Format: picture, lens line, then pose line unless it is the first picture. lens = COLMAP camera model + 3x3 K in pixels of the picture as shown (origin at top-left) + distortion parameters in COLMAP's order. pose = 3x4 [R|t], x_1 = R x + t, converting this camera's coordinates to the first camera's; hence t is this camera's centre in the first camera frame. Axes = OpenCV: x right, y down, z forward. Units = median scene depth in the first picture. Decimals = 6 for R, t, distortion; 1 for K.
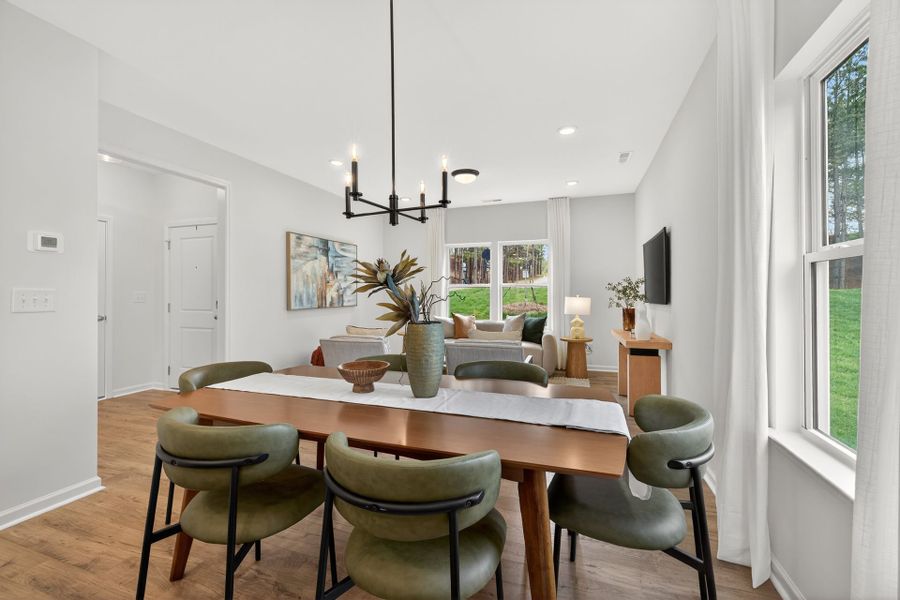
lens RADIAL K [[380.0, 0, 448.9], [0, 380.0, 290.0], [0, 0, 1]] dist [0.000999, -0.000212]
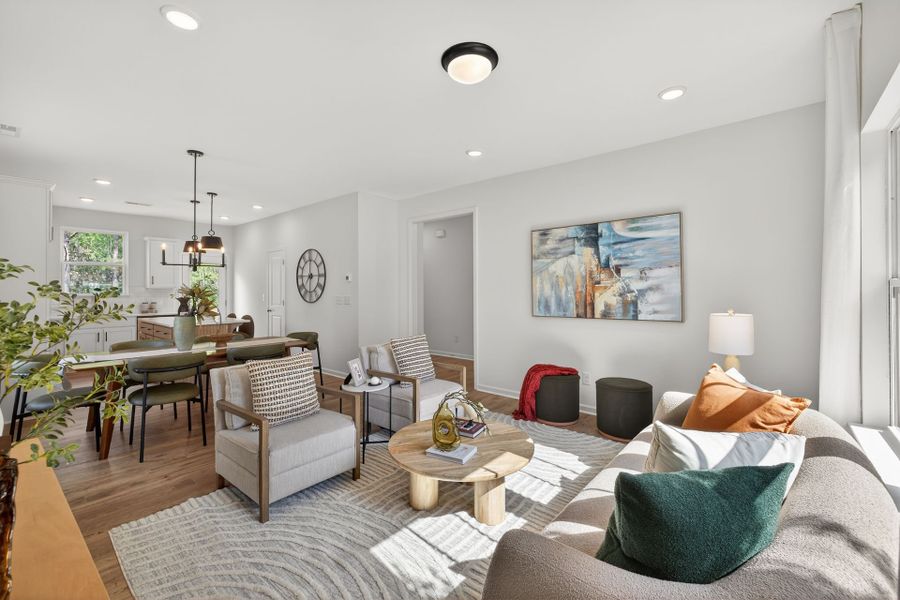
lens RADIAL K [[380.0, 0, 448.9], [0, 380.0, 290.0], [0, 0, 1]] dist [0.000999, -0.000212]
pose [[-0.358603, 0.002621, -0.933486, 0.453749], [0.013587, 0.999905, -0.002412, -0.009342], [0.933391, -0.013549, -0.358605, 1.021998]]
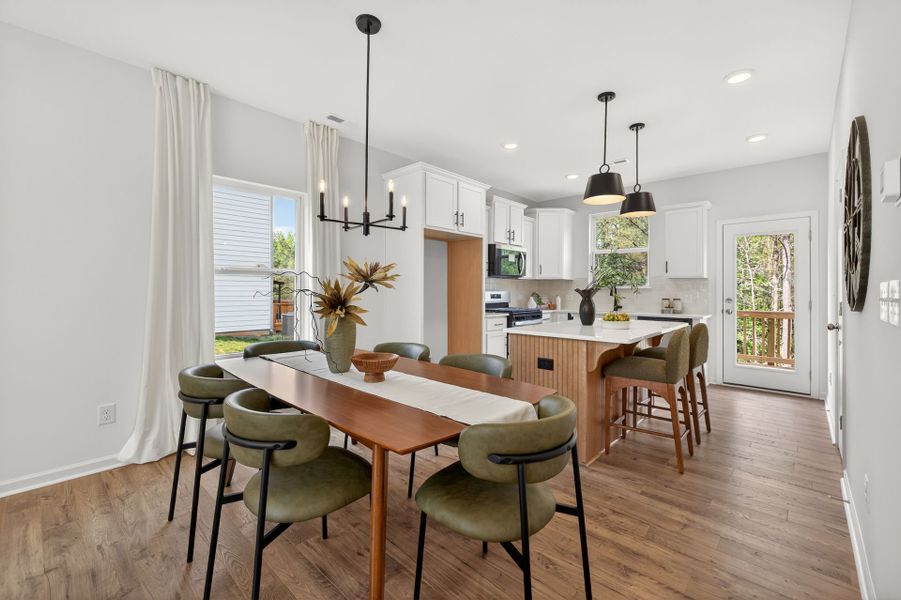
lens RADIAL K [[380.4, 0, 449.4], [0, 380.4, 290.0], [0, 0, 1]] dist [0.000999, -0.000212]
pose [[-0.918197, -0.001351, 0.396121, -0.287784], [-0.005615, 0.999938, -0.009603, 0.007531], [-0.396084, -0.011042, -0.918148, 0.649382]]
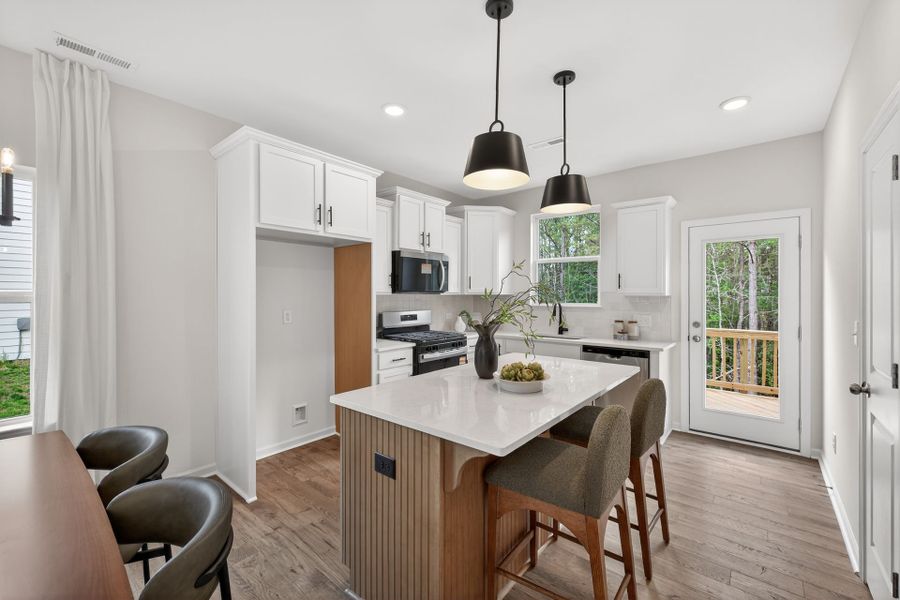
lens RADIAL K [[378.4, 0, 448.8], [0, 378.4, 296.8], [0, 0, 1]] dist [0.001356, -0.000030]
pose [[-0.938462, -0.001157, 0.345382, -0.350038], [-0.002591, 0.999990, -0.003692, -0.027131], [-0.345374, -0.004360, -0.938455, 0.377732]]
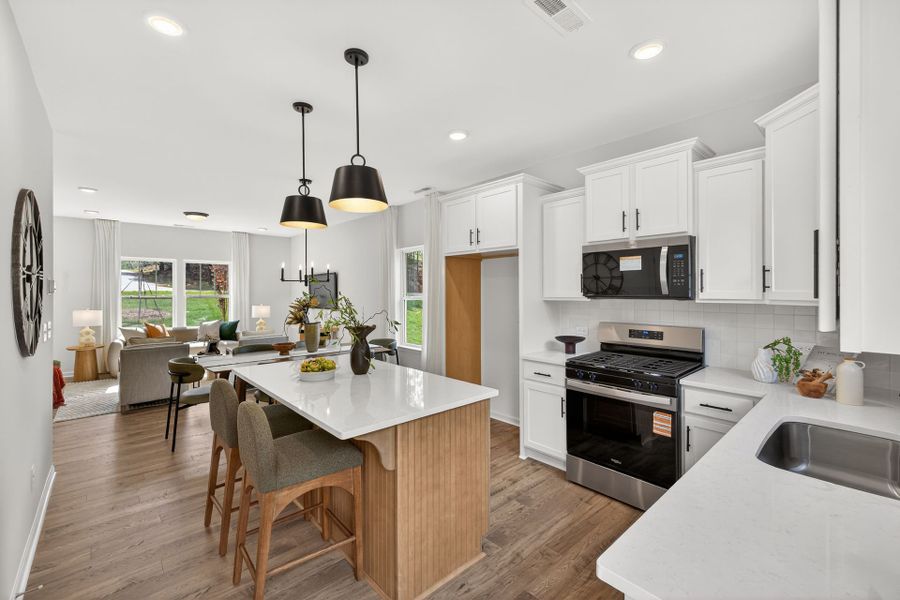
lens RADIAL K [[380.0, 0, 448.9], [0, 380.0, 290.0], [0, 0, 1]] dist [0.000999, -0.000212]
pose [[0.475080, 0.004292, 0.879932, -0.616667], [-0.007979, 0.999968, -0.000569, -0.047577], [-0.879907, -0.006751, 0.475099, -0.341773]]
